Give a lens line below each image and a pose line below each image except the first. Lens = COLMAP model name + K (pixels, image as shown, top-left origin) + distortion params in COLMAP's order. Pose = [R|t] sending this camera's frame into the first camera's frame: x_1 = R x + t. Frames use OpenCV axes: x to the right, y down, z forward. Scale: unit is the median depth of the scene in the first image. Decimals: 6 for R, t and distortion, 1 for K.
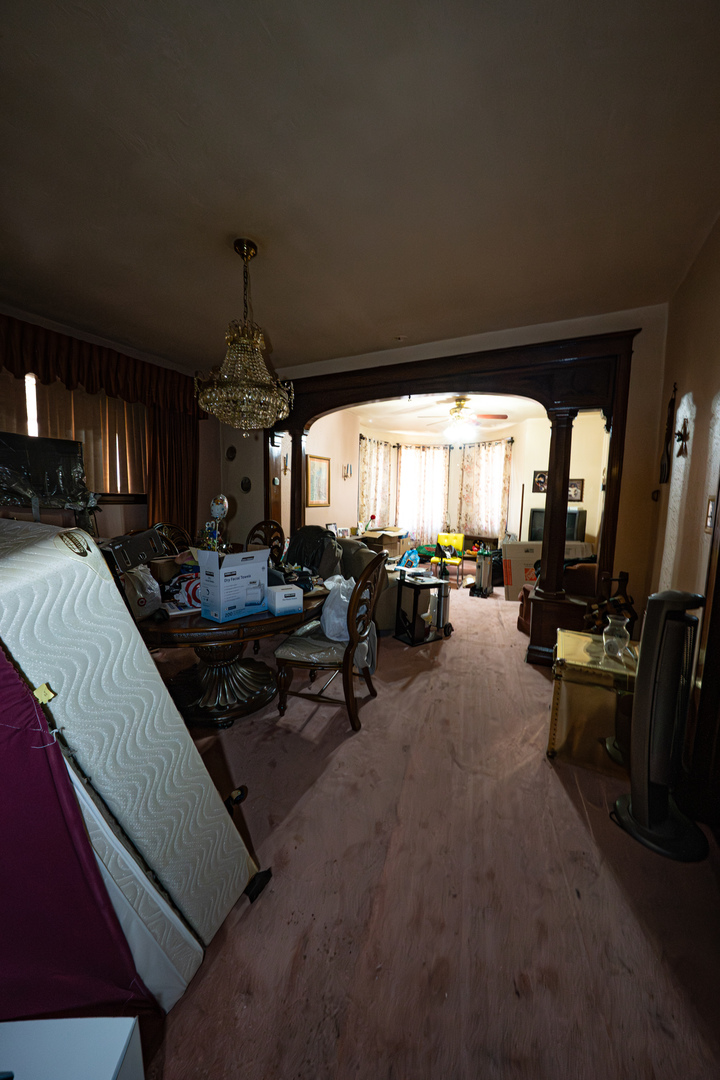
lens RADIAL K [[381.5, 0, 356.9], [0, 381.5, 537.4], [0, 0, 1]] dist [-0.020017, 0.003160]
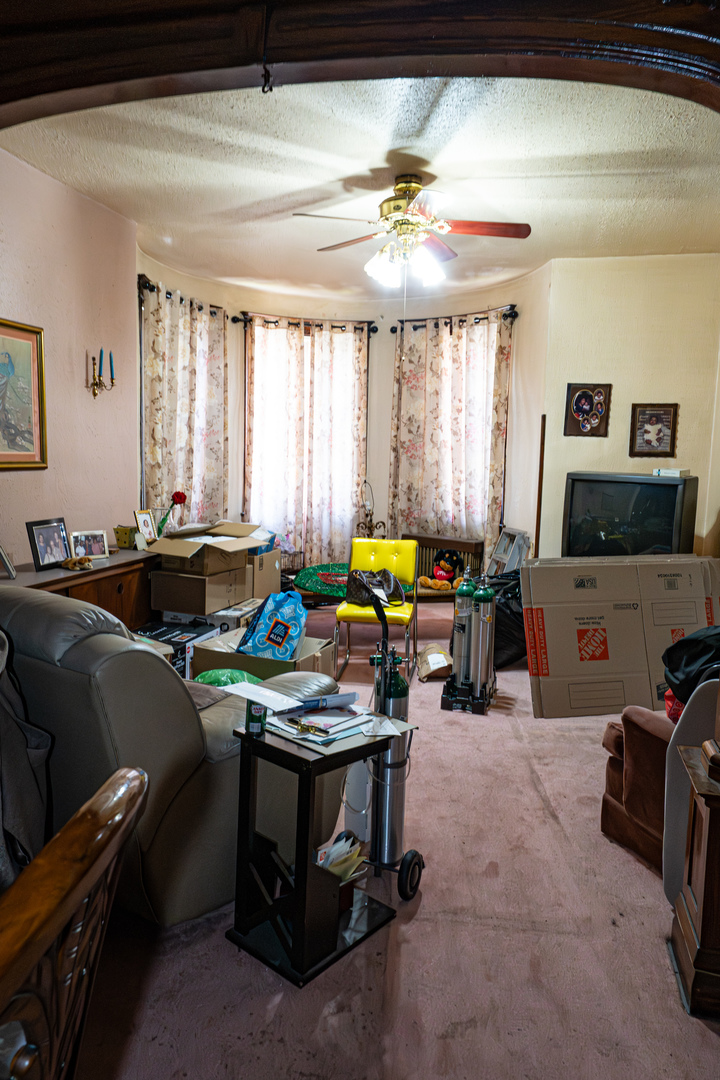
lens RADIAL K [[703.5, 0, 357.2], [0, 703.5, 533.7], [0, 0, 1]] dist [0.025913, 0.000677]
pose [[0.969295, -0.024493, 0.244676, 0.042586], [0.020718, 0.999623, 0.017991, -0.027639], [-0.245025, -0.012369, 0.969438, 0.299170]]
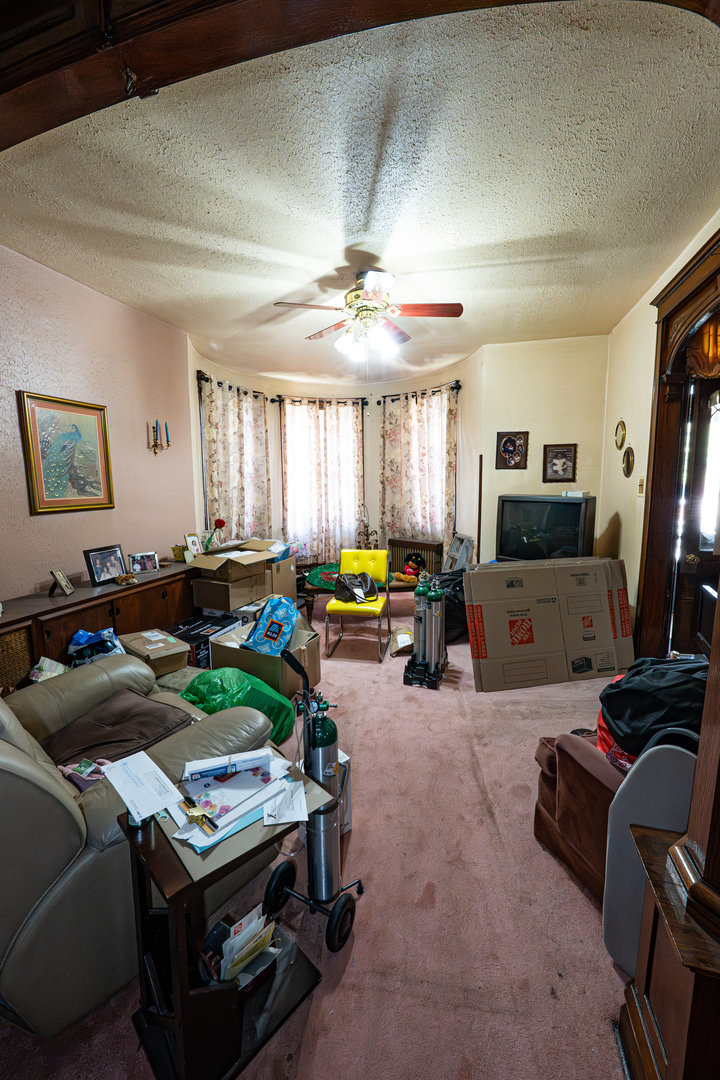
lens RADIAL K [[381.5, 0, 364.5], [0, 381.5, 532.6], [0, 0, 1]] dist [-0.020017, 0.003160]
pose [[0.980001, -0.056517, 0.190800, 0.140787], [0.051481, 0.998185, 0.031250, -0.048038], [-0.192220, -0.020803, 0.981131, 0.459361]]
